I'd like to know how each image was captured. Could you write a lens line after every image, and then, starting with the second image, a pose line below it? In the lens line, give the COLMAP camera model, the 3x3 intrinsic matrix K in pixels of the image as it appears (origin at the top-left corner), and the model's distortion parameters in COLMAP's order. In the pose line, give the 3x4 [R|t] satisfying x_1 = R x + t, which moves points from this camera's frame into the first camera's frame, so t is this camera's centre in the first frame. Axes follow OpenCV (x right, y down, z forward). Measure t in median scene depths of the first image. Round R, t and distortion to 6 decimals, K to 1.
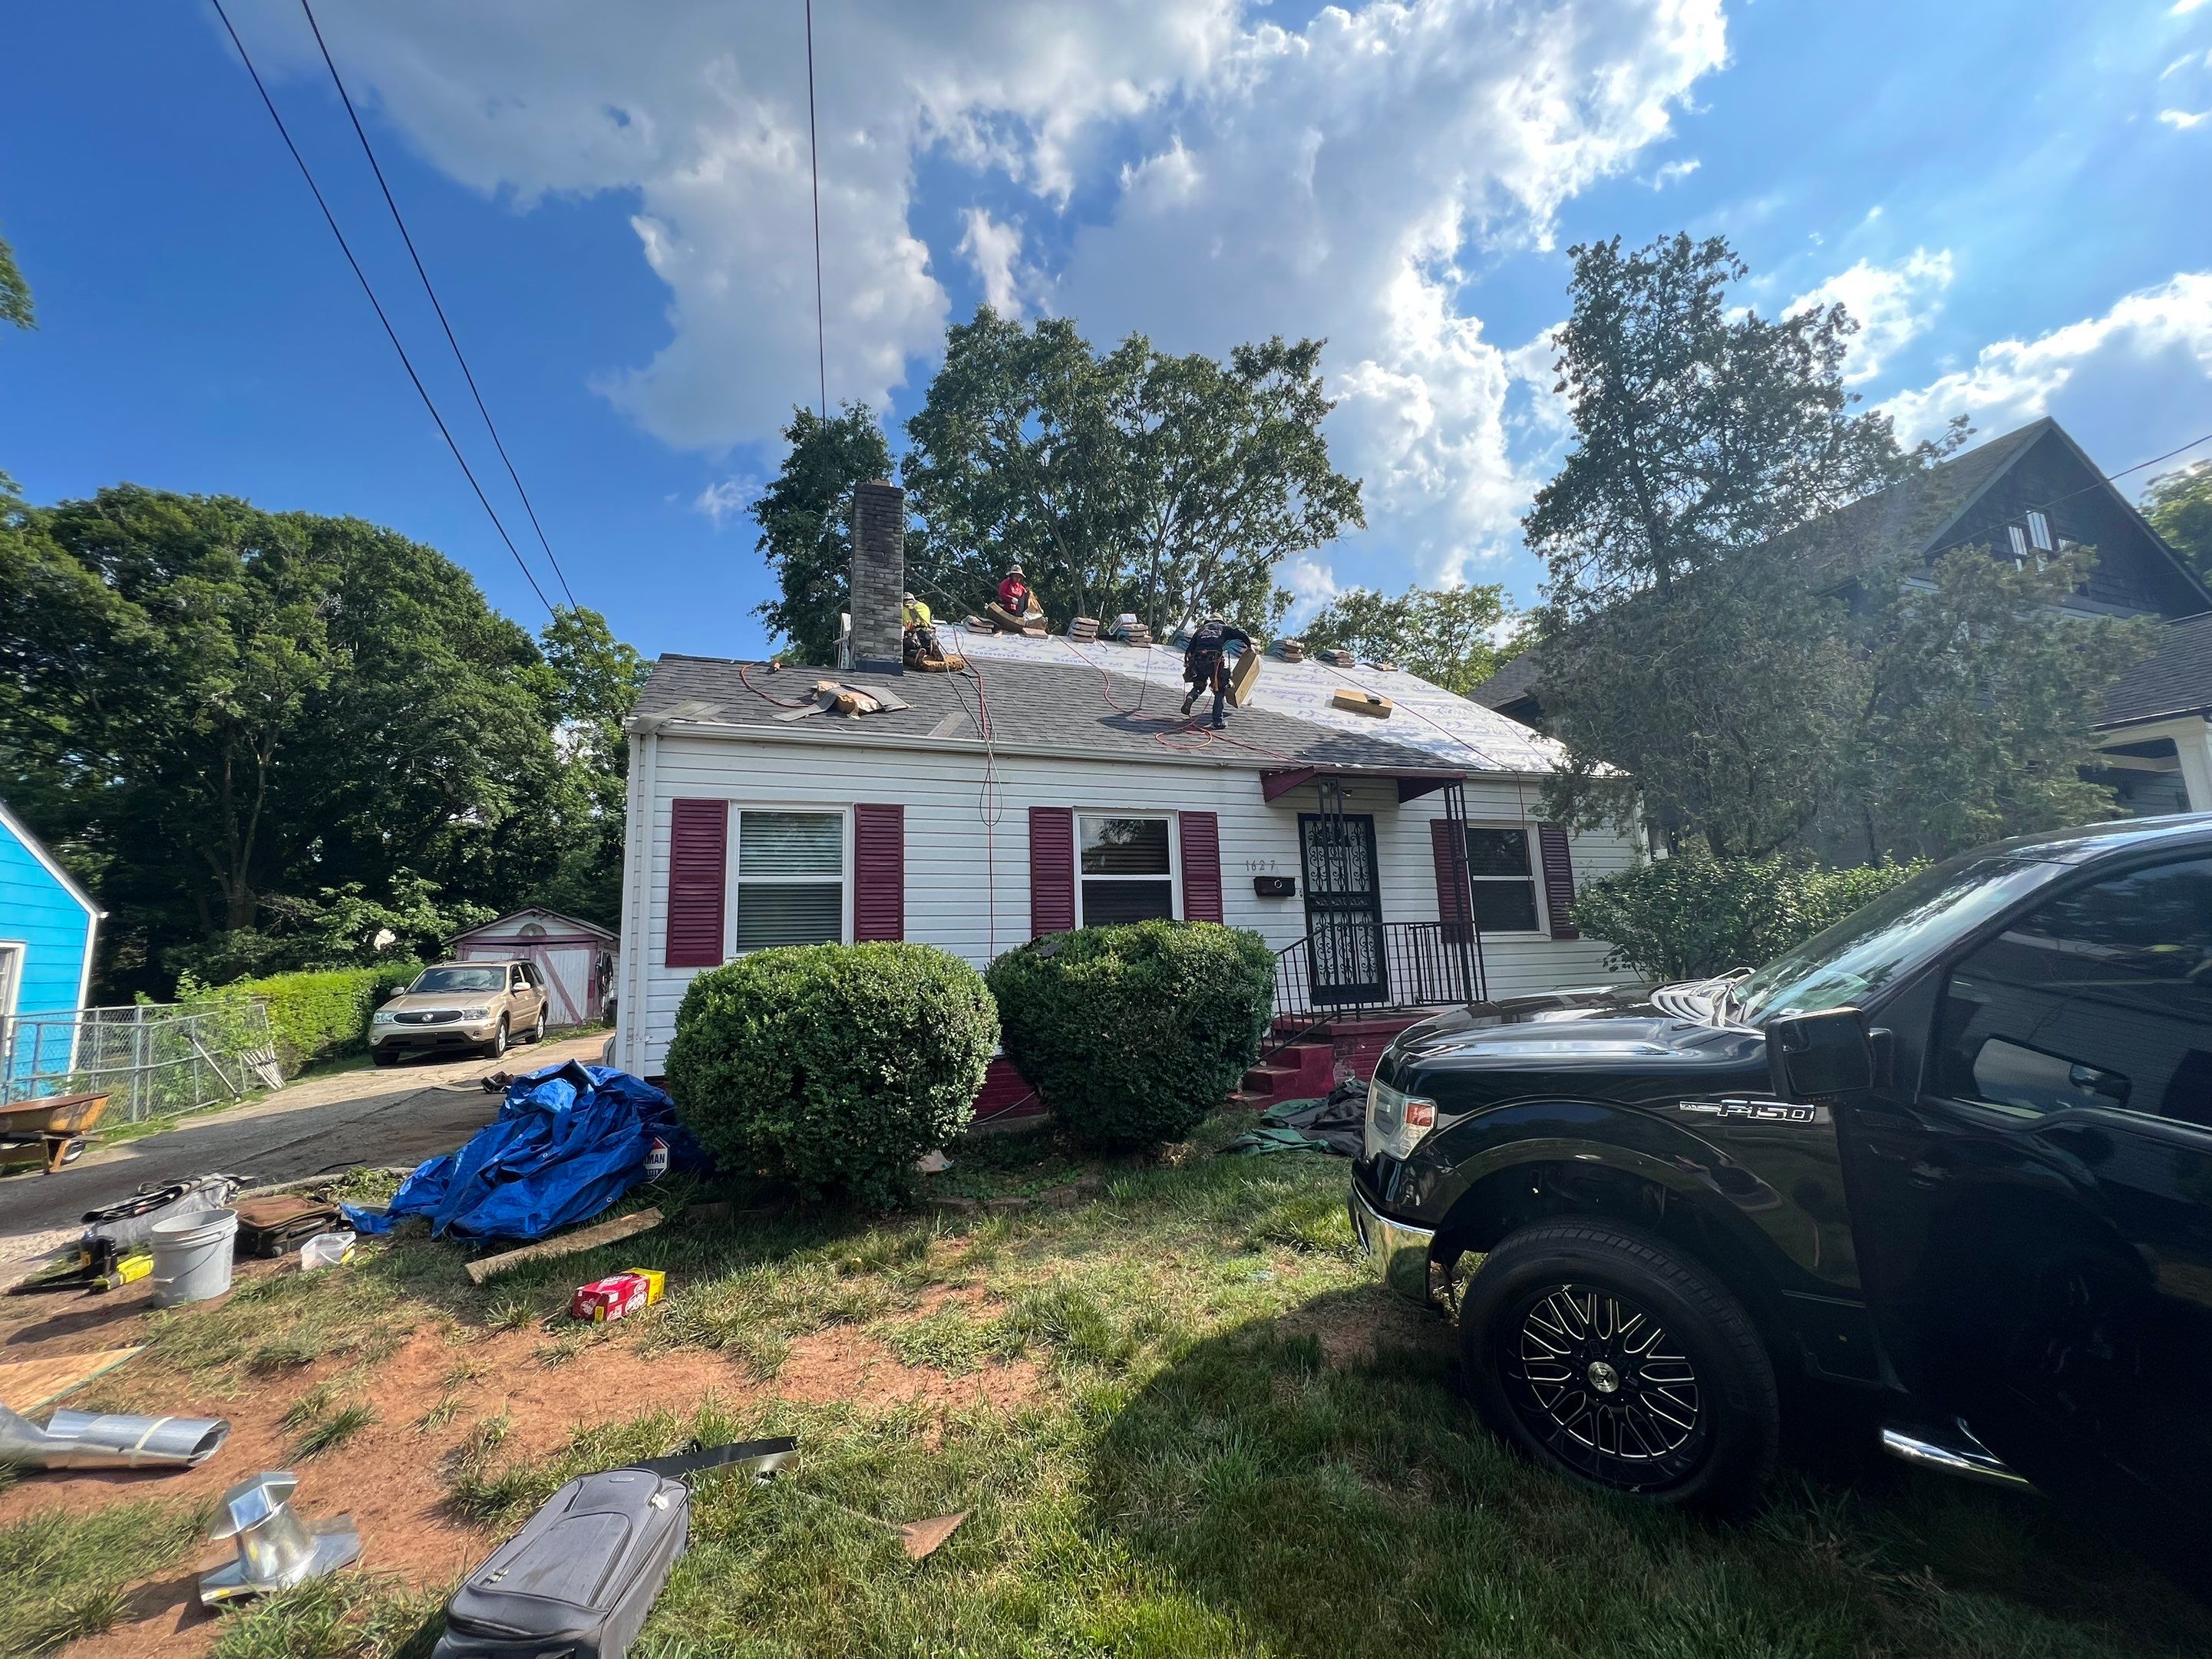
lens RADIAL K [[886.2, 0, 1106.0], [0, 886.2, 829.5], [0, 0, 1]] dist [0.000998, -0.000032]
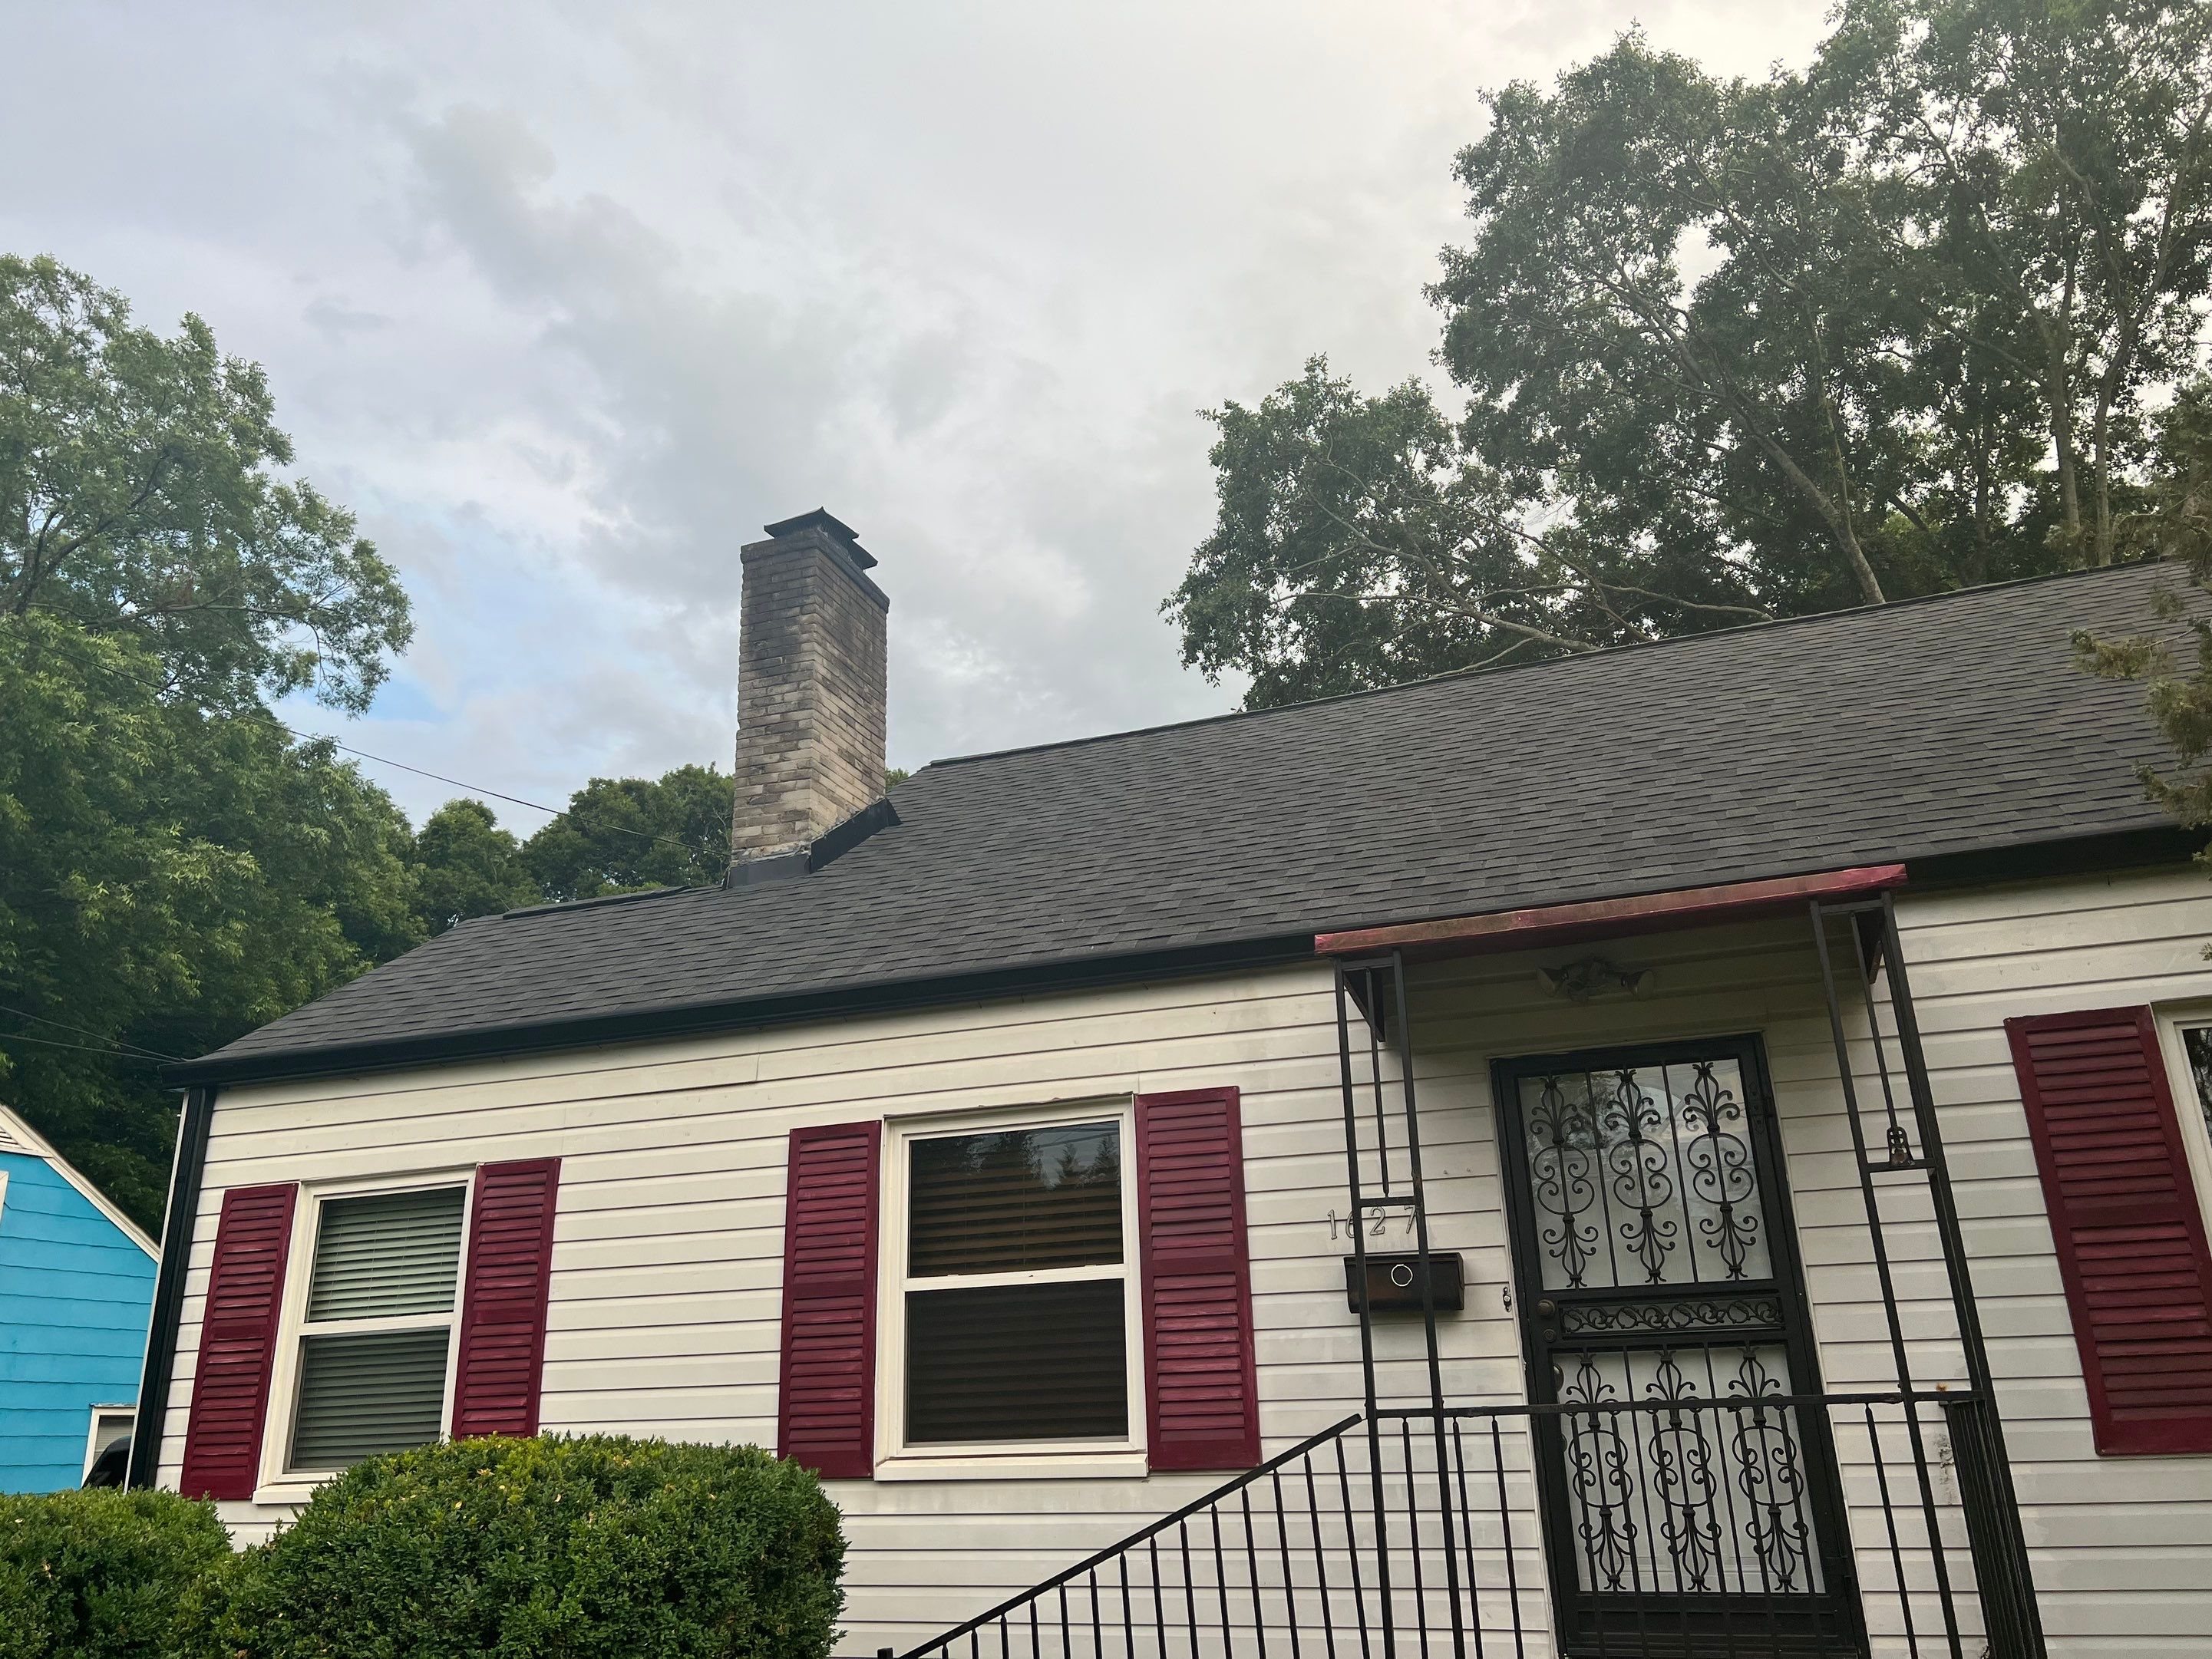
lens RADIAL K [[1708.9, 0, 1106.0], [0, 1708.9, 829.5], [0, 0, 1]] dist [0.027568, -0.002539]
pose [[0.770558, -0.204091, -0.603810, 0.555270], [0.095748, 0.973663, -0.206914, 0.019648], [0.630137, 0.101625, 0.769805, 0.394323]]
